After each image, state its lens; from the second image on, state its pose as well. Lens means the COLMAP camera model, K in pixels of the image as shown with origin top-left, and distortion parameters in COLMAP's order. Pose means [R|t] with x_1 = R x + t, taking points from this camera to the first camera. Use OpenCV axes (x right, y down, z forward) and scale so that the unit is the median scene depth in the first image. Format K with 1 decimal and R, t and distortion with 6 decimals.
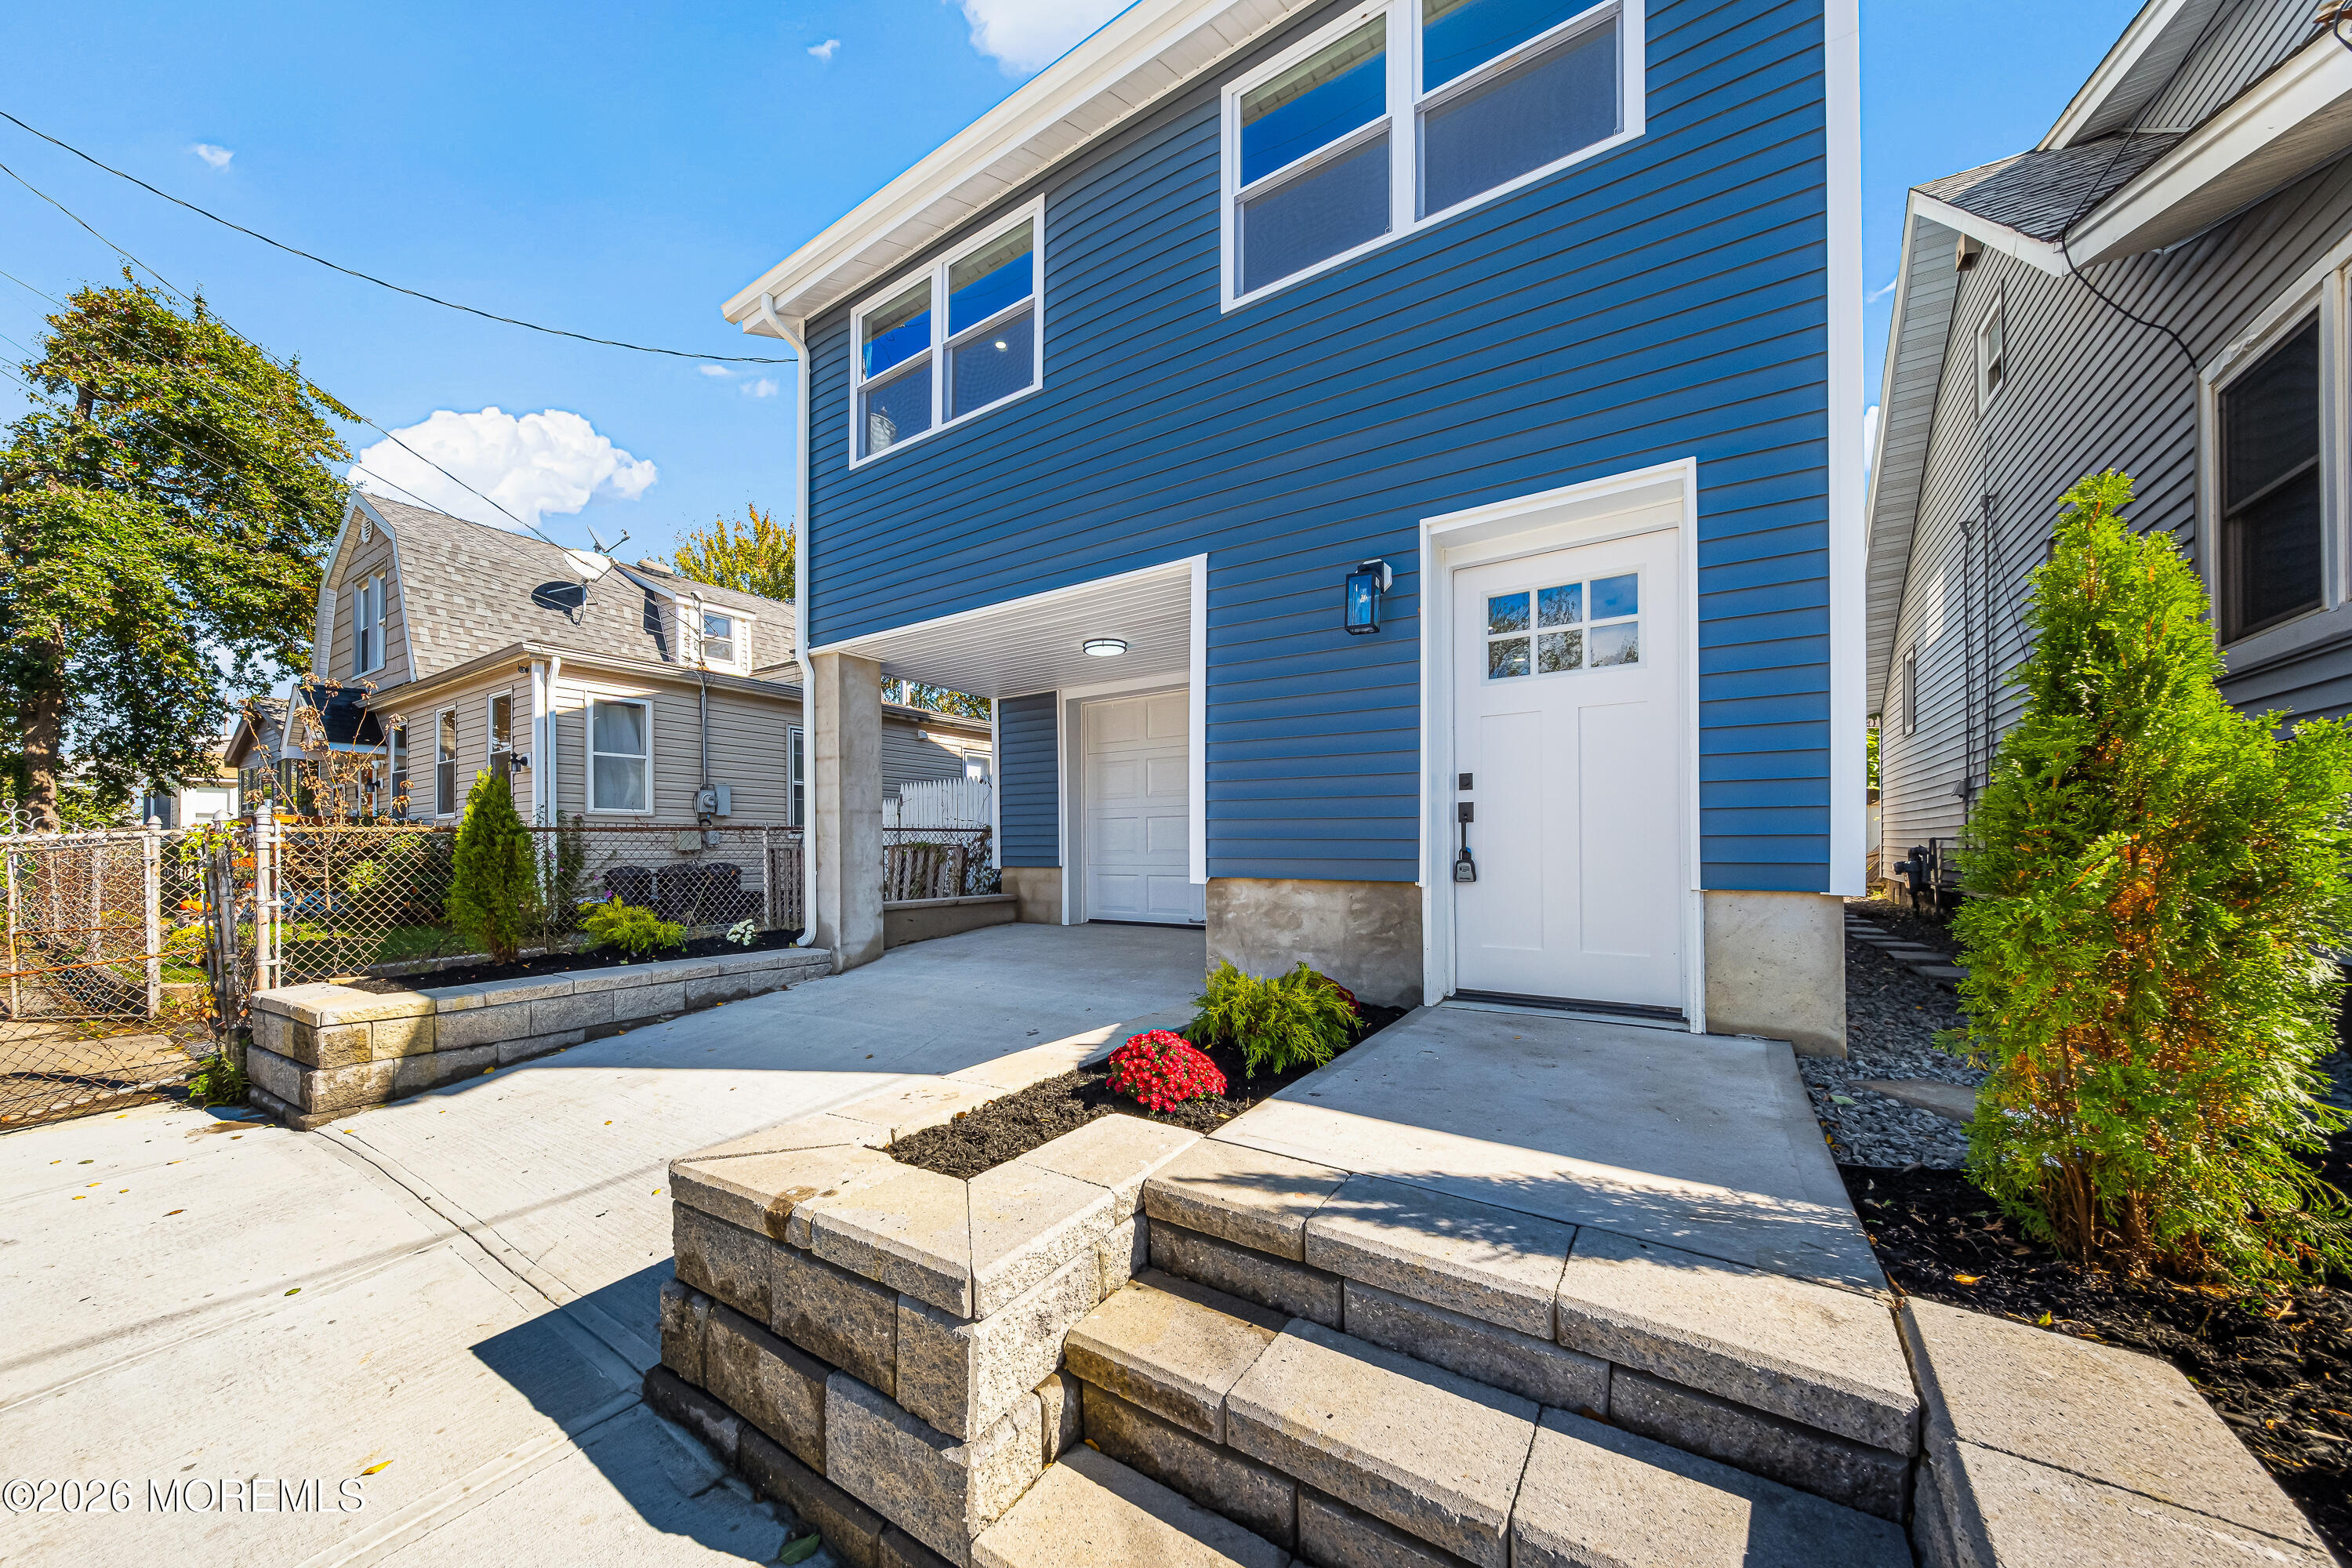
lens RADIAL K [[846.3, 0, 1095.9], [0, 846.3, 848.1], [0, 0, 1]] dist [0.000855, -0.000154]
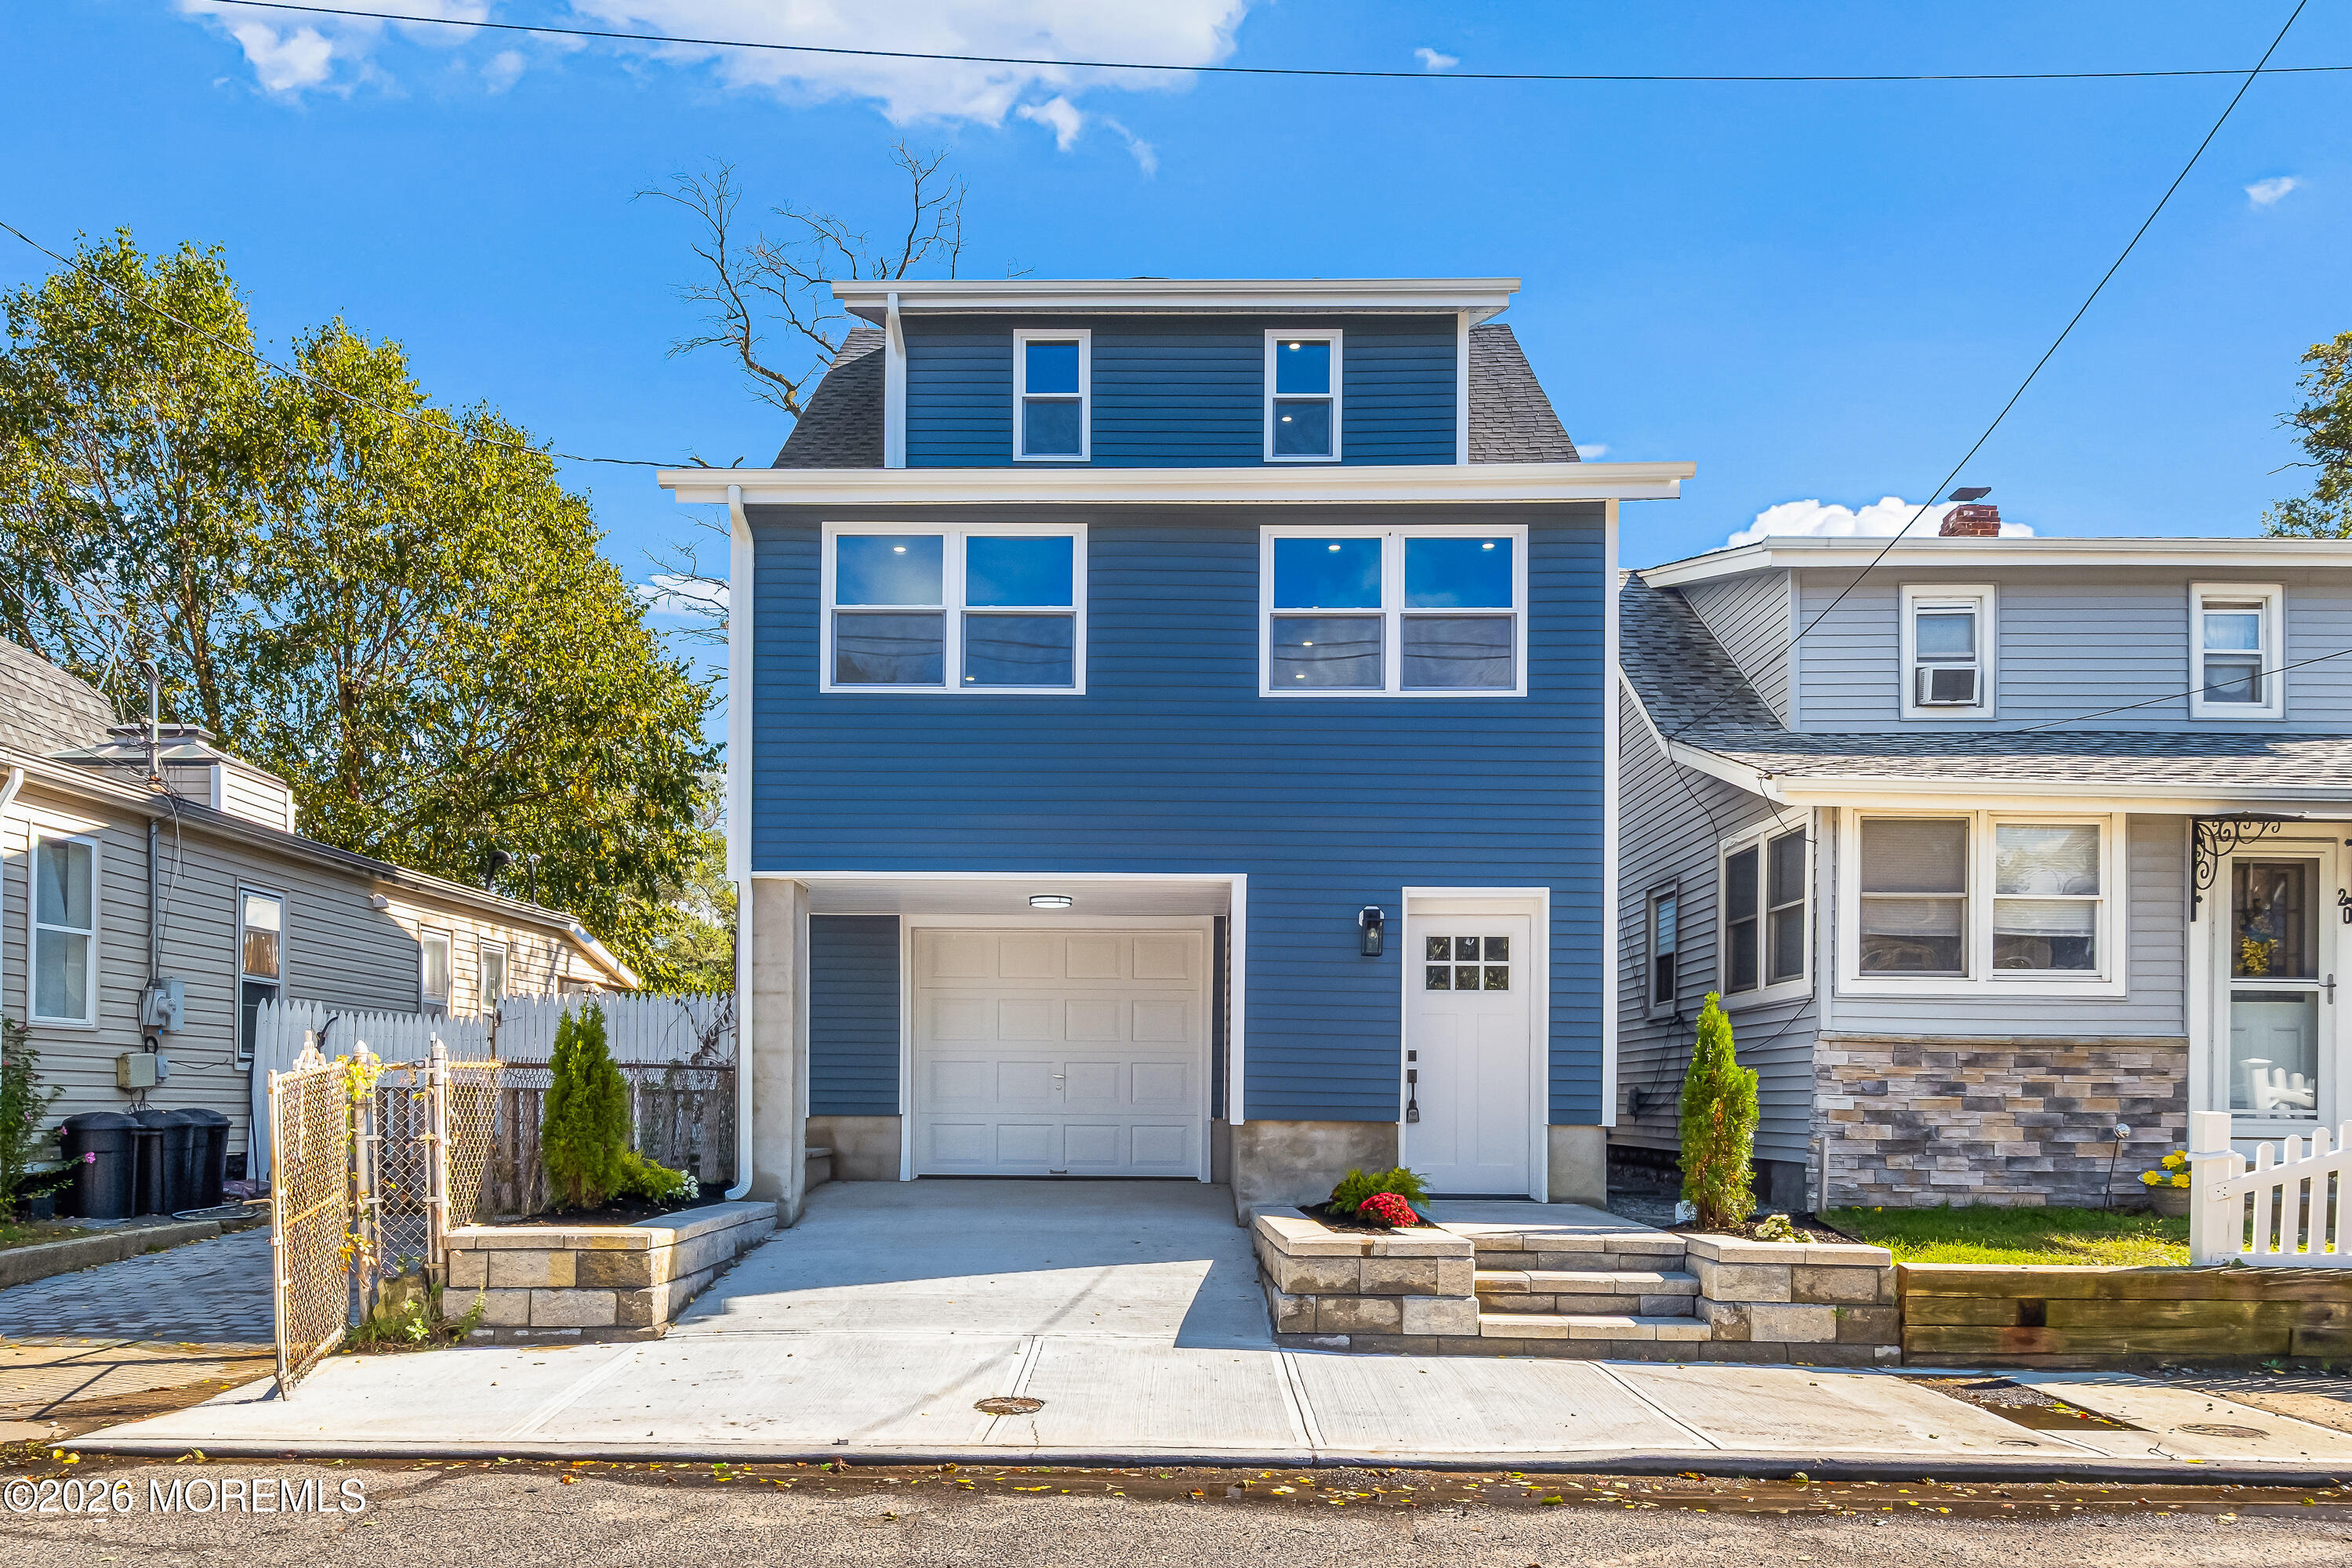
lens RADIAL K [[1683.8, 0, 1168.7], [0, 1683.8, 1088.0], [0, 0, 1]] dist [0.025060, -0.001271]
pose [[0.813260, 0.016547, 0.581665, -1.512868], [-0.013554, 0.999863, -0.009492, 0.011815], [-0.581742, -0.000165, 0.813373, -1.084189]]
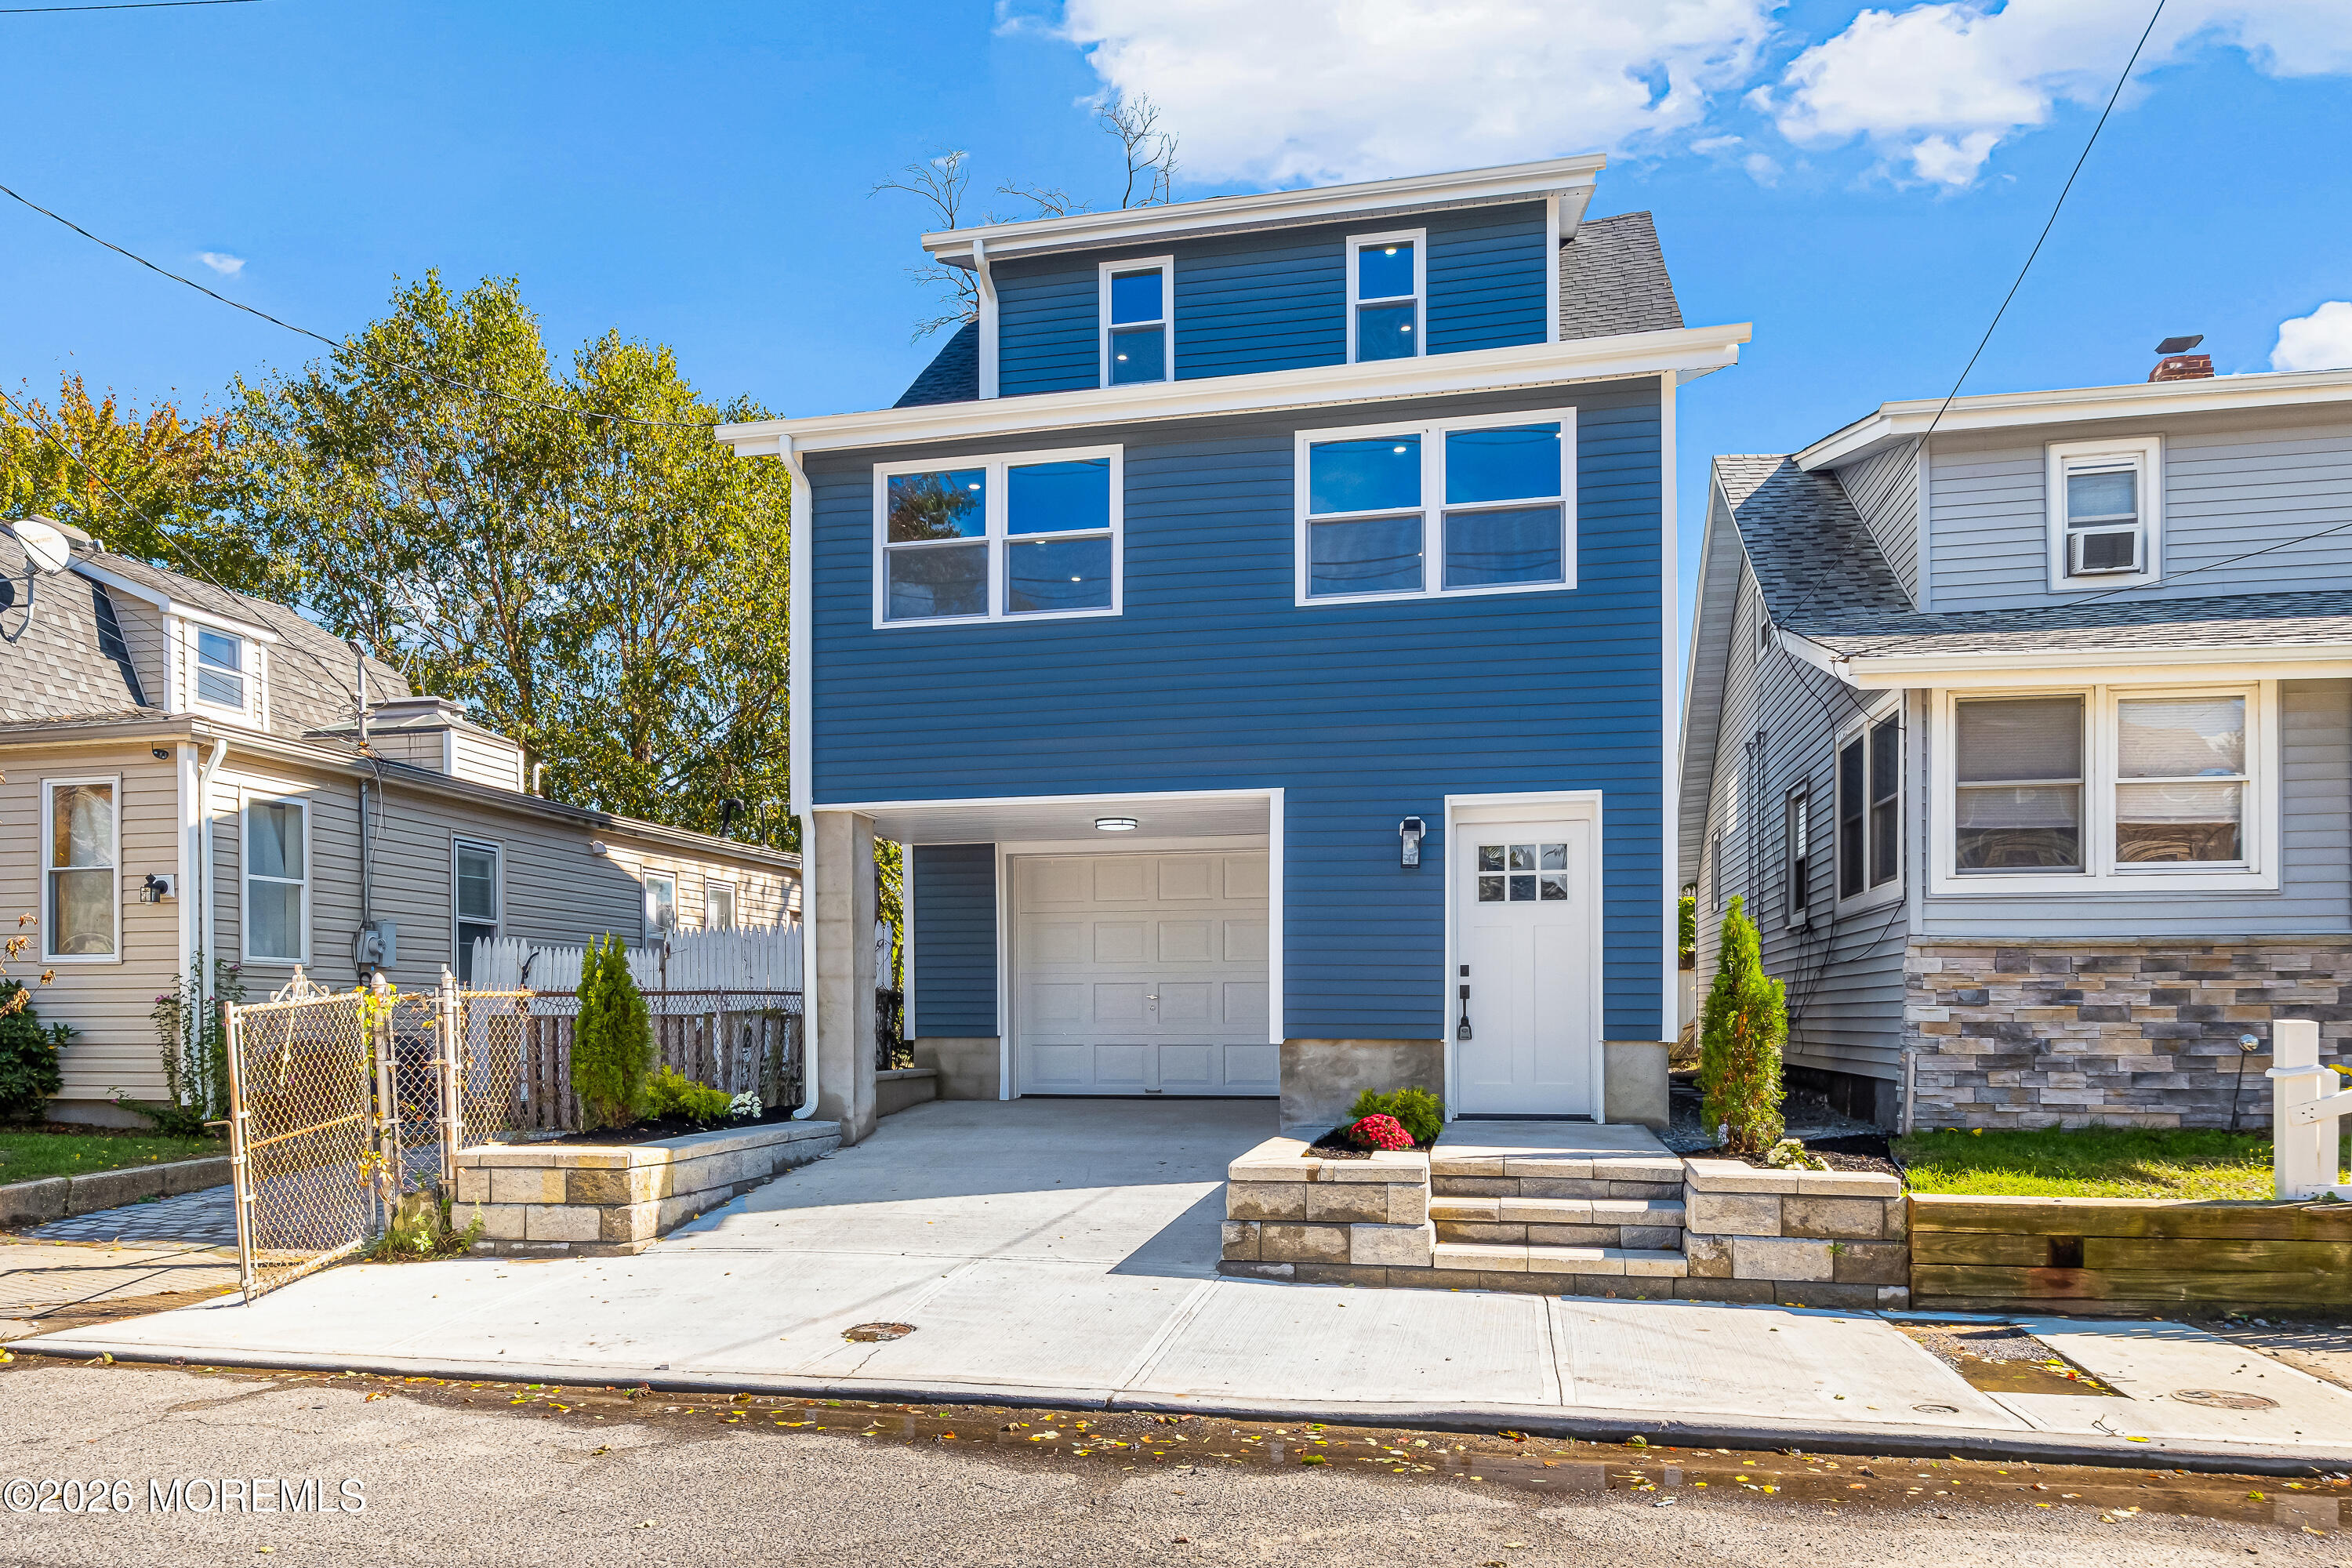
lens RADIAL K [[1591.5, 0, 1172.4], [0, 1591.5, 1027.3], [0, 0, 1]] dist [0.005228, -0.005199]
pose [[0.911750, 0.000869, 0.410745, -1.039068], [-0.002818, 0.999987, 0.004138, 0.007846], [-0.410736, -0.004930, 0.911741, -1.169421]]
